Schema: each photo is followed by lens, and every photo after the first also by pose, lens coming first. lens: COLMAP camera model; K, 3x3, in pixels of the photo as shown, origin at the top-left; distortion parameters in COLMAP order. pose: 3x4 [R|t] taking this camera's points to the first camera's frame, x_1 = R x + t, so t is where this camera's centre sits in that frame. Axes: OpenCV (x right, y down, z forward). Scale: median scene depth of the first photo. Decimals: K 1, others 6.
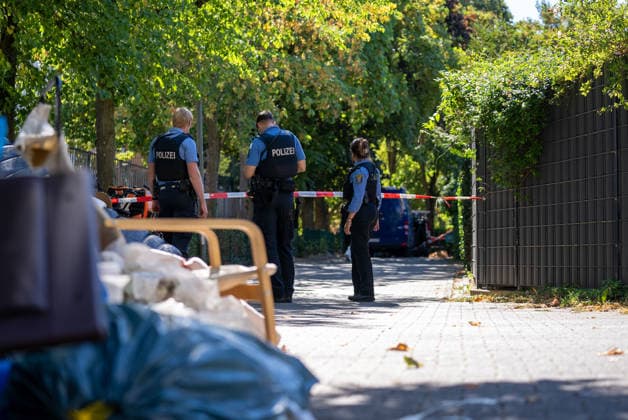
lens RADIAL K [[2314.5, 0, 314.0], [0, 2314.5, 210.0], [0, 0, 1]] dist [1.060694, 2.238687]
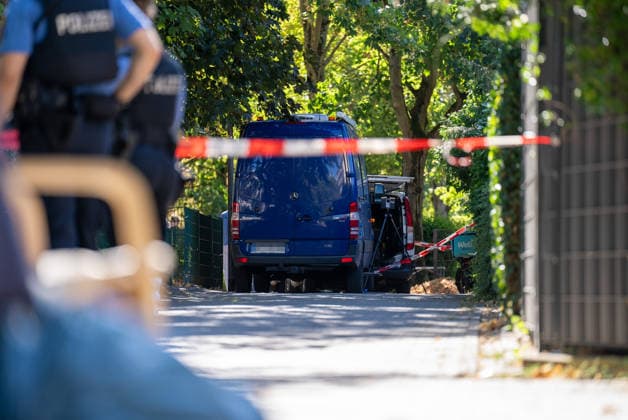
lens RADIAL K [[3462.8, 0, 313.4], [0, 3462.8, 200.3], [0, 0, 1]] dist [2.938349, -7.696151]
pose [[0.999953, 0.009576, -0.001381, 0.032038], [-0.009544, 0.999722, 0.021570, -0.007678], [0.001587, -0.021556, 0.999766, 0.388834]]
